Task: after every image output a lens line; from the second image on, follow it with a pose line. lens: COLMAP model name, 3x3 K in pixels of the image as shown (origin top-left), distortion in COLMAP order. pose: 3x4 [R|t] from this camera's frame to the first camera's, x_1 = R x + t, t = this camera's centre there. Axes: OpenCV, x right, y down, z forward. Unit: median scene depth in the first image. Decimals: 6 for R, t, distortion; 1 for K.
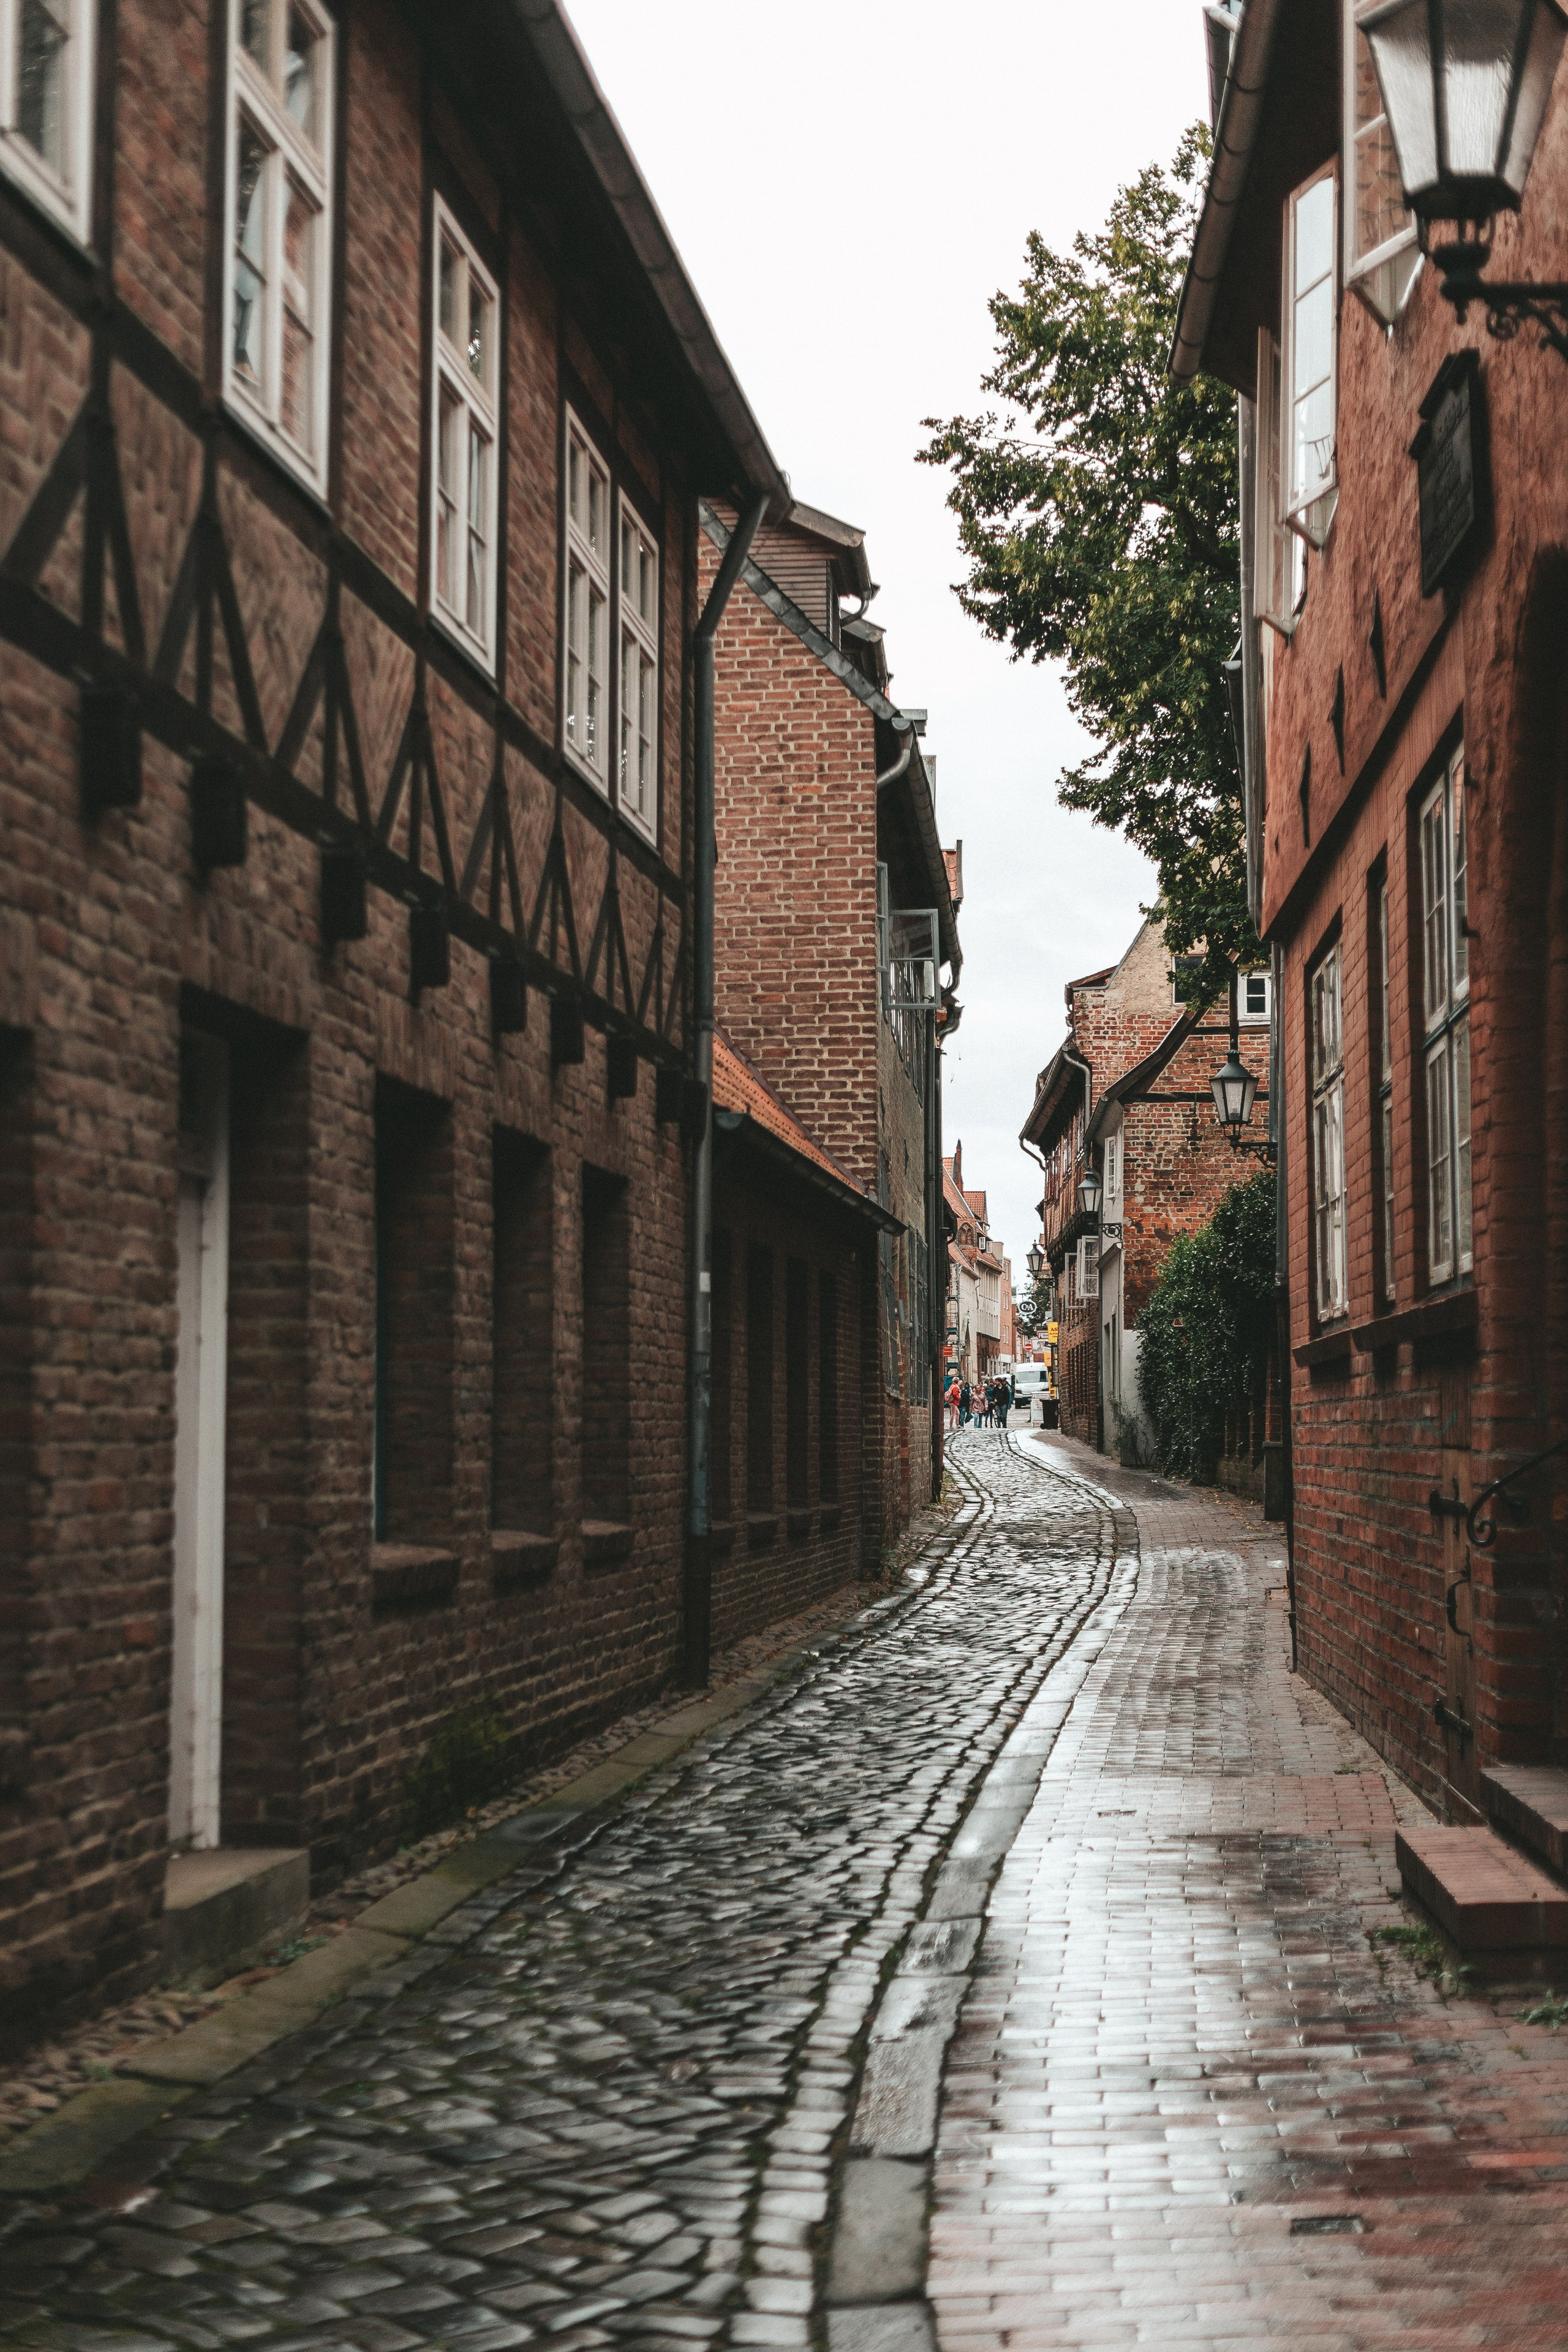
lens RADIAL K [[3173.0, 0, 783.3], [0, 3173.0, 1148.0], [0, 0, 1]] dist [-0.000656, 0.006292]
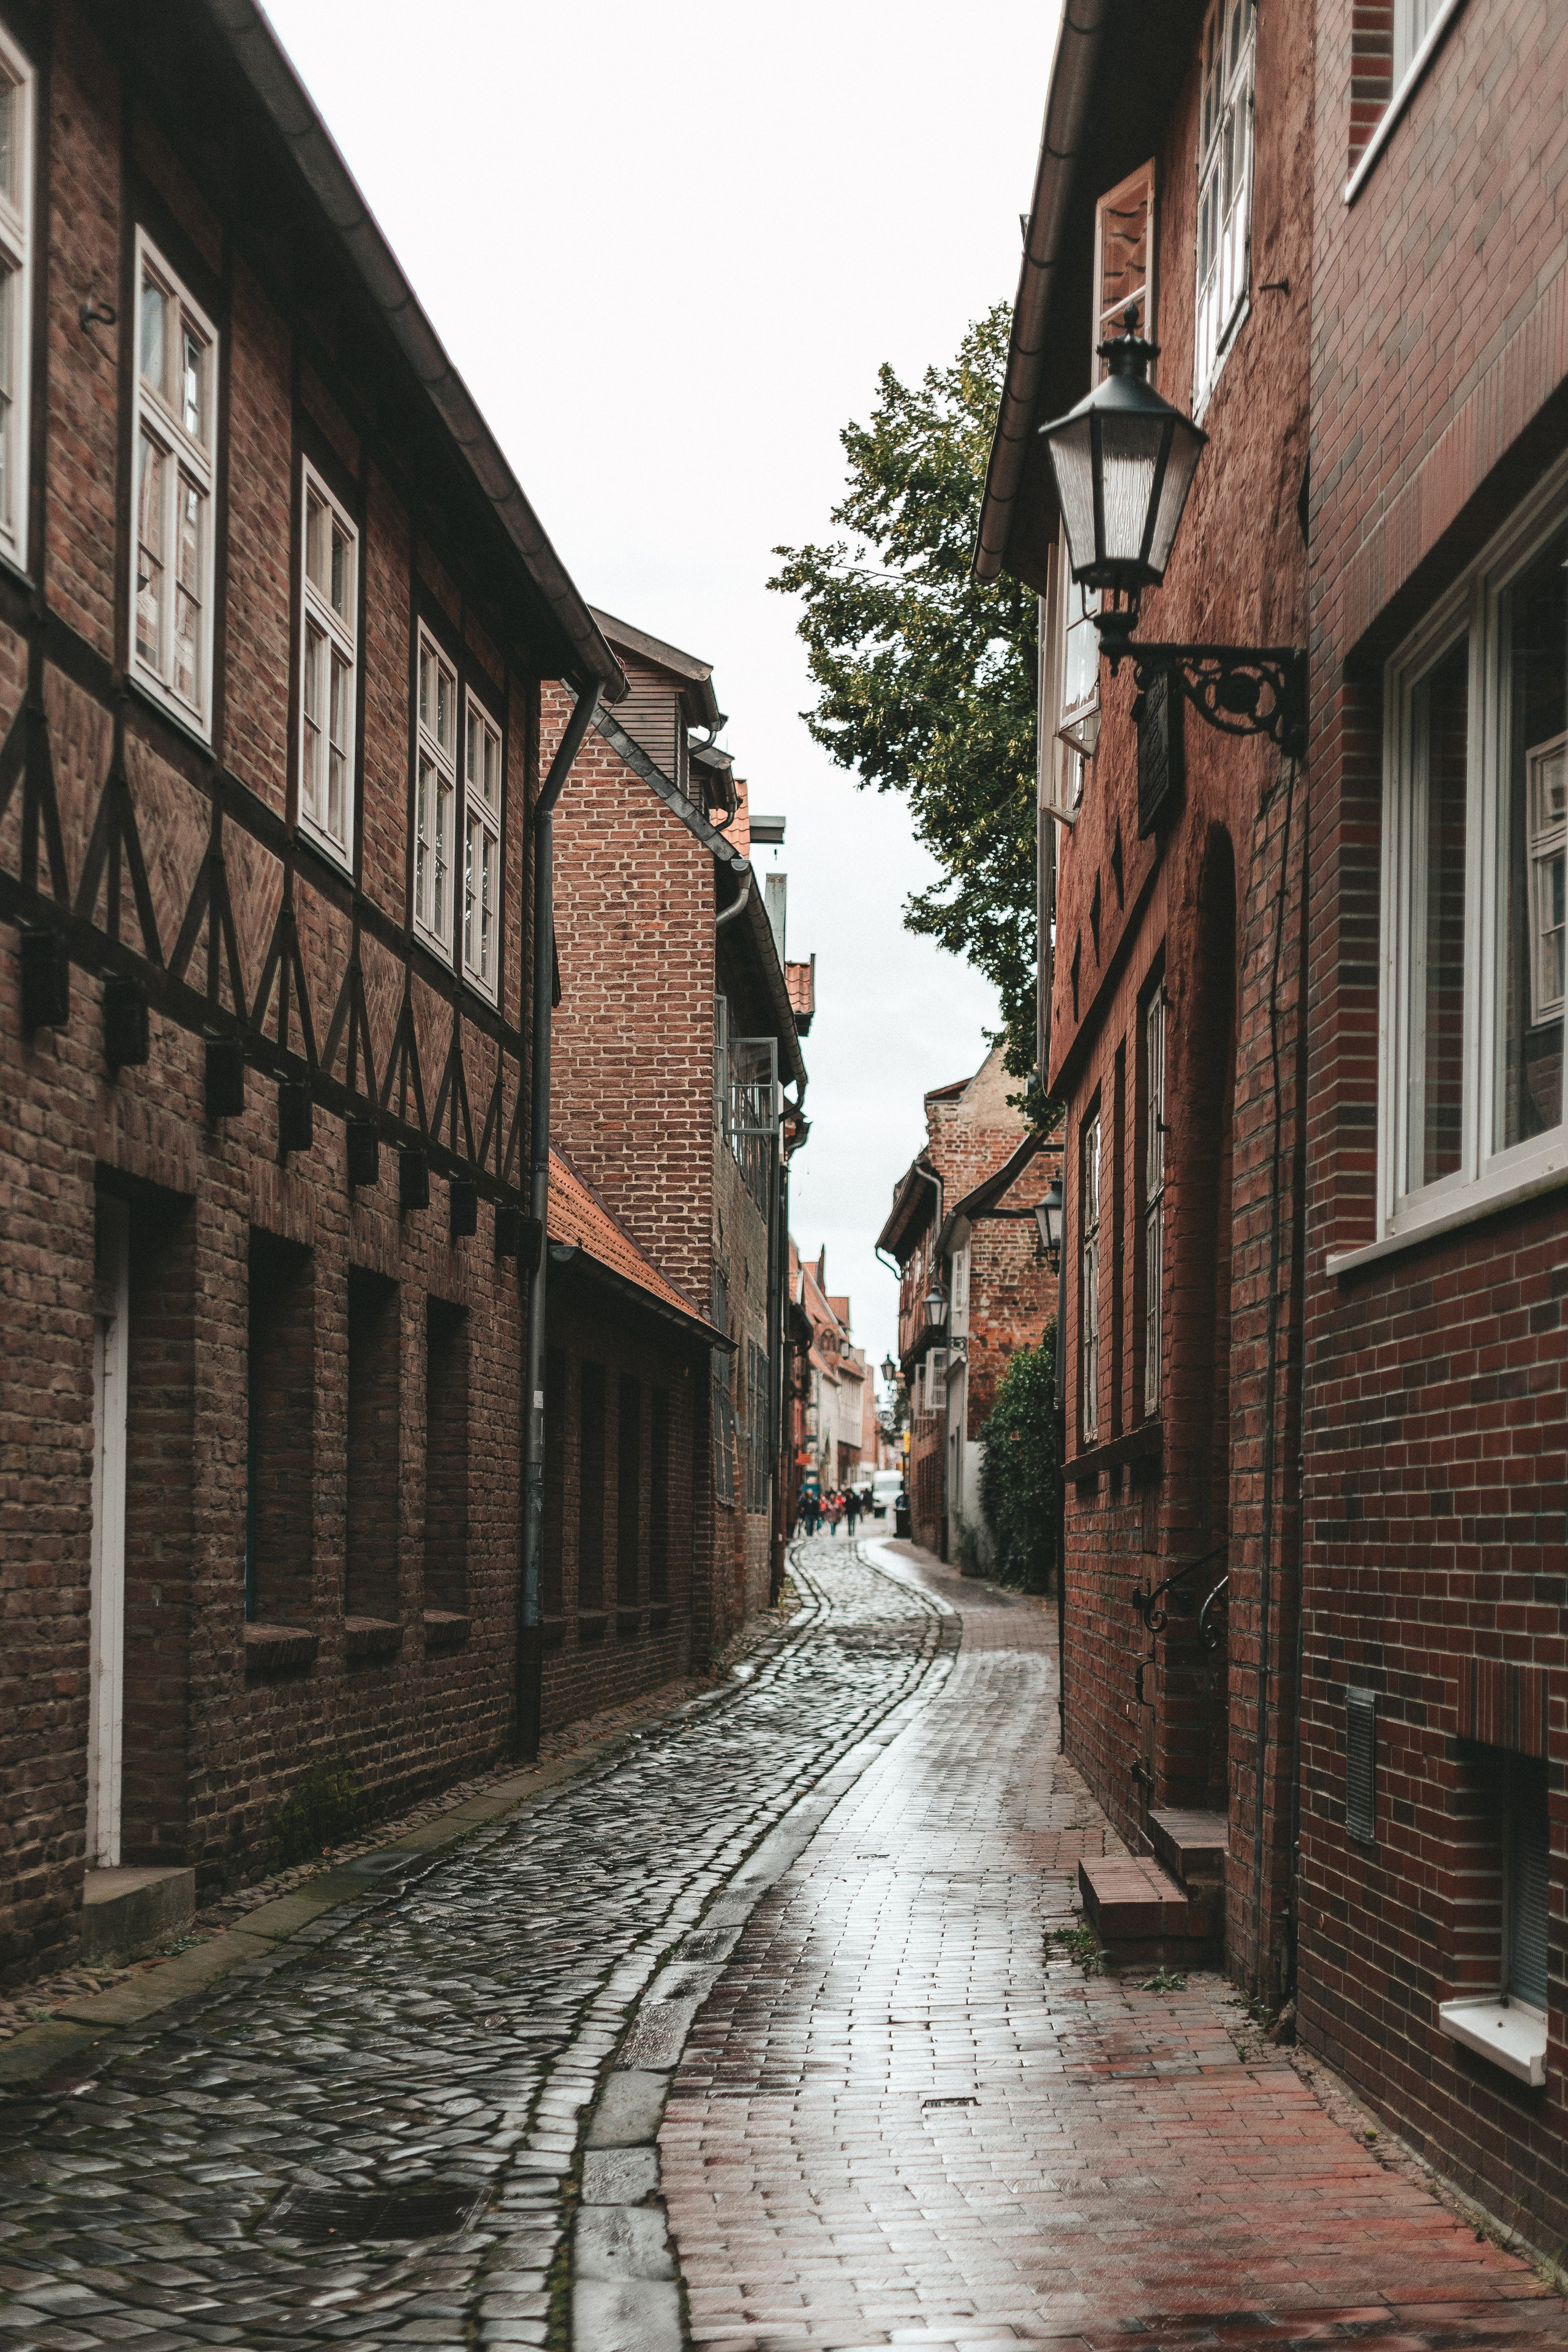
lens RADIAL K [[3286.6, 0, 789.9], [0, 3286.6, 1492.3], [0, 0, 1]] dist [0.002175, 0.044649]
pose [[0.998934, 0.012928, 0.044312, 0.015960], [-0.016202, 0.997101, 0.074347, -0.015586], [-0.043222, -0.074986, 0.996247, -0.192397]]
